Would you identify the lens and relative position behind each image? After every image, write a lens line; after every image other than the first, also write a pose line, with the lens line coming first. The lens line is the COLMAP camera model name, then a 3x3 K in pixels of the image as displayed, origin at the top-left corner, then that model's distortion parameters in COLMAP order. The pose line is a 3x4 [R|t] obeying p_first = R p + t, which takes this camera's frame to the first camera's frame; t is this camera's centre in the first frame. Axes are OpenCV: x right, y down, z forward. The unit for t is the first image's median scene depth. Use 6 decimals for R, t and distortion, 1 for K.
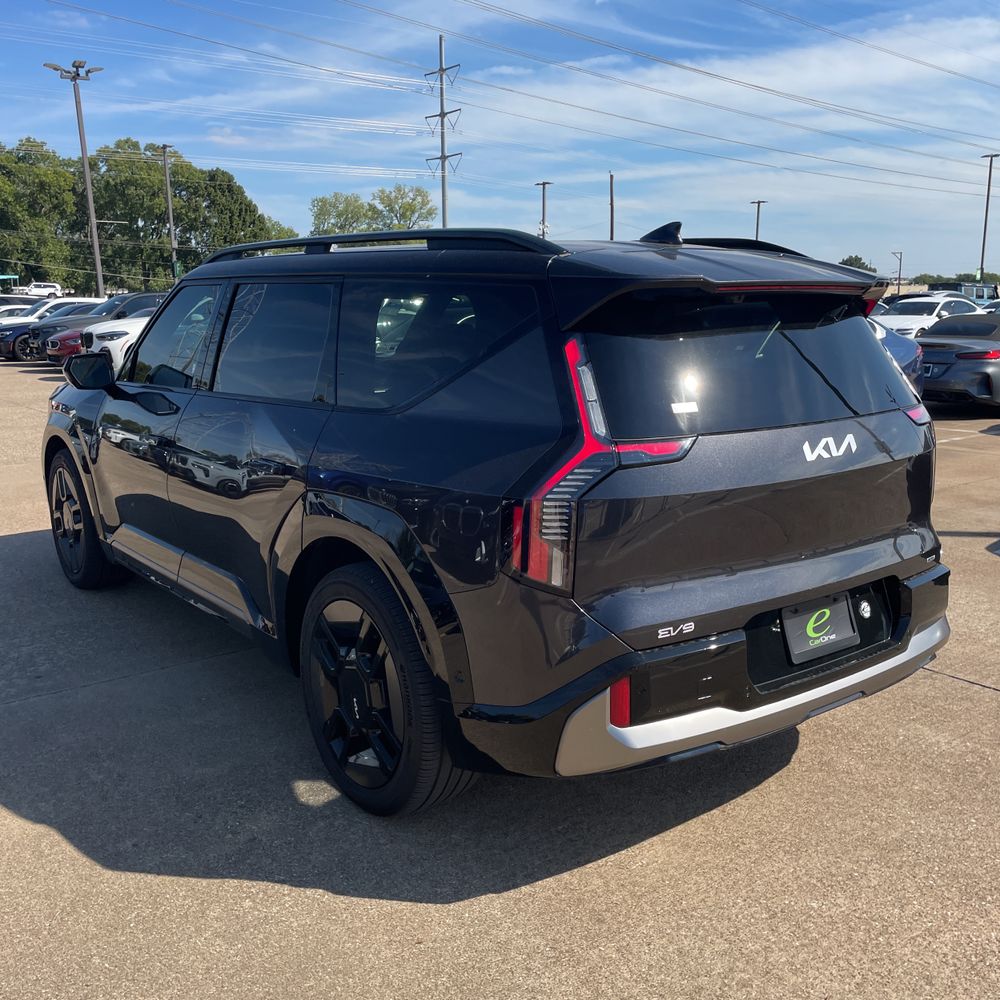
lens RADIAL K [[1030.9, 0, 501.6], [0, 1030.9, 505.4], [0, 0, 1]] dist [0.016360, 0.000000]
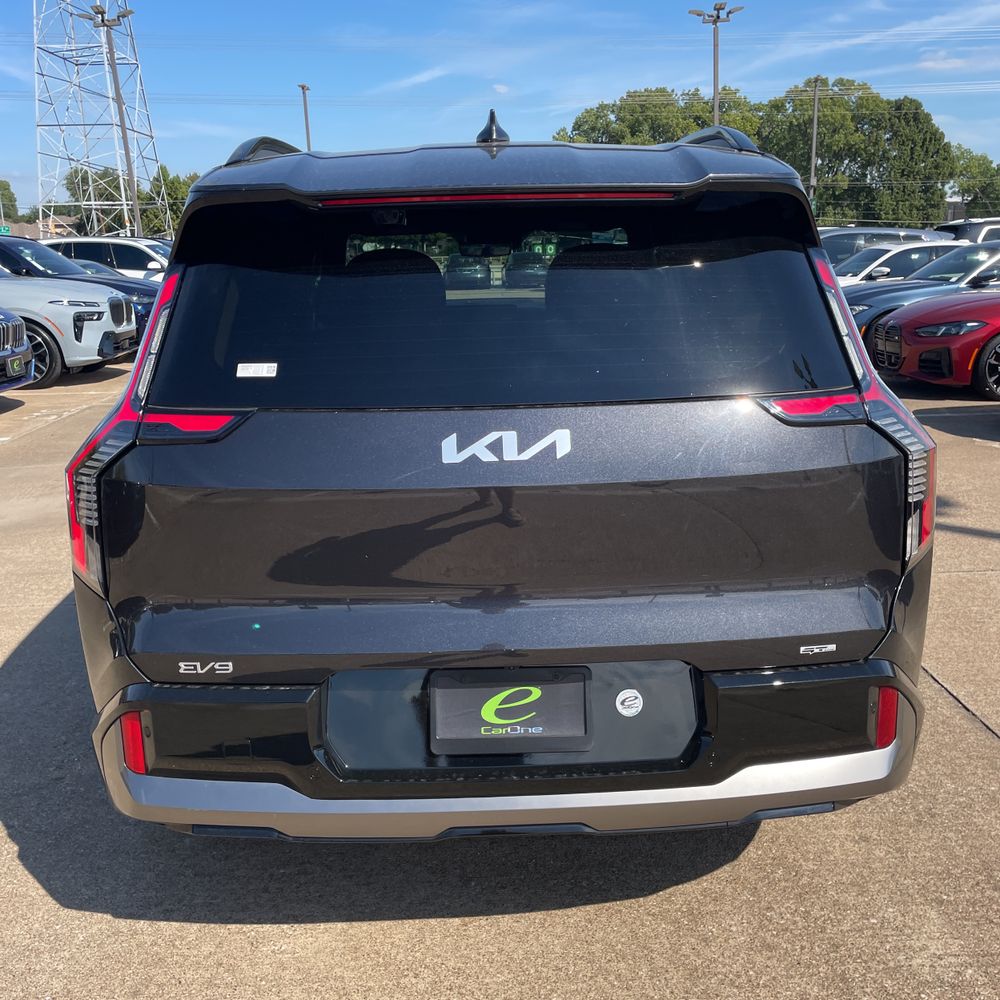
lens RADIAL K [[1030.9, 0, 496.7], [0, 1030.9, 498.1], [0, 0, 1]] dist [0.016360, 0.000000]
pose [[0.805682, 0.123719, -0.579284, 0.063545], [-0.095410, 0.992280, 0.079225, -0.006827], [0.584614, -0.008561, 0.811266, 0.042628]]
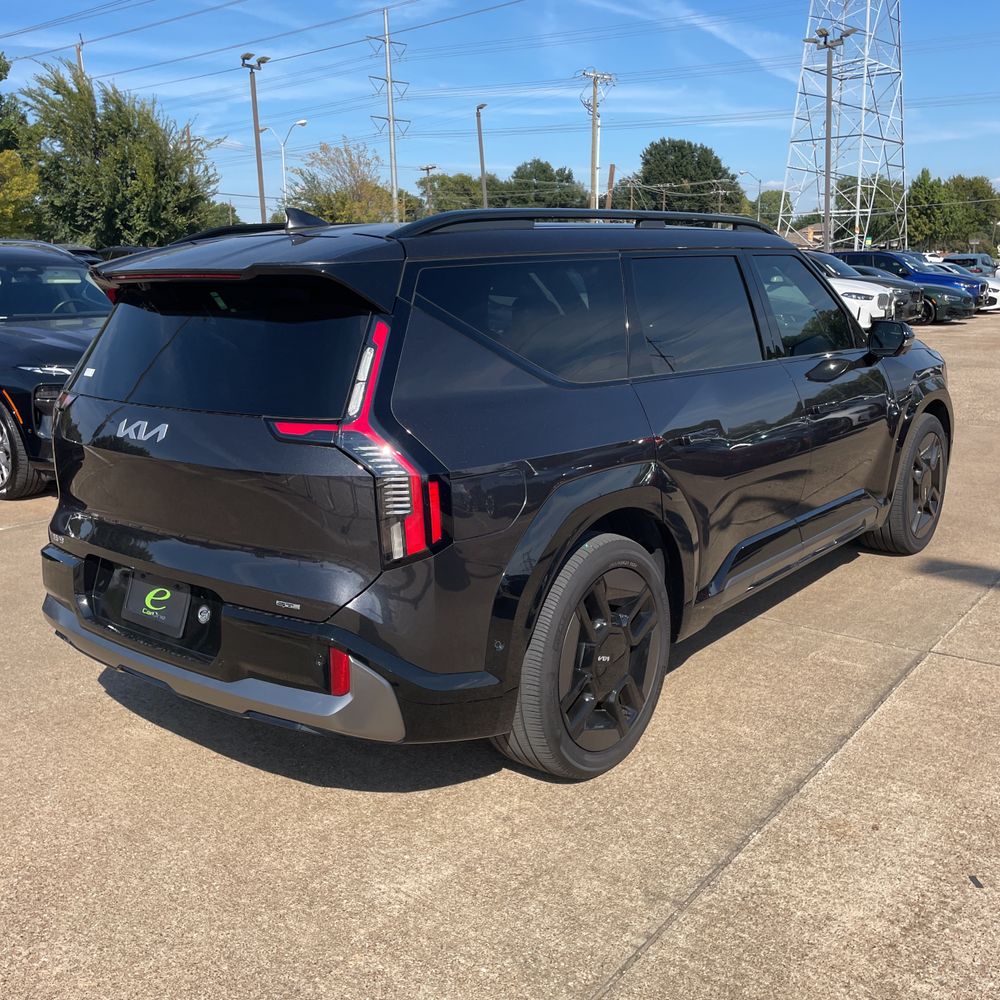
lens RADIAL K [[1030.9, 0, 507.3], [0, 1030.9, 490.0], [0, 0, 1]] dist [0.016360, 0.000000]
pose [[0.214885, 0.201772, -0.955569, 0.128389], [-0.168147, 0.971459, 0.167315, -0.021395], [0.962056, 0.124723, 0.242680, 0.101518]]
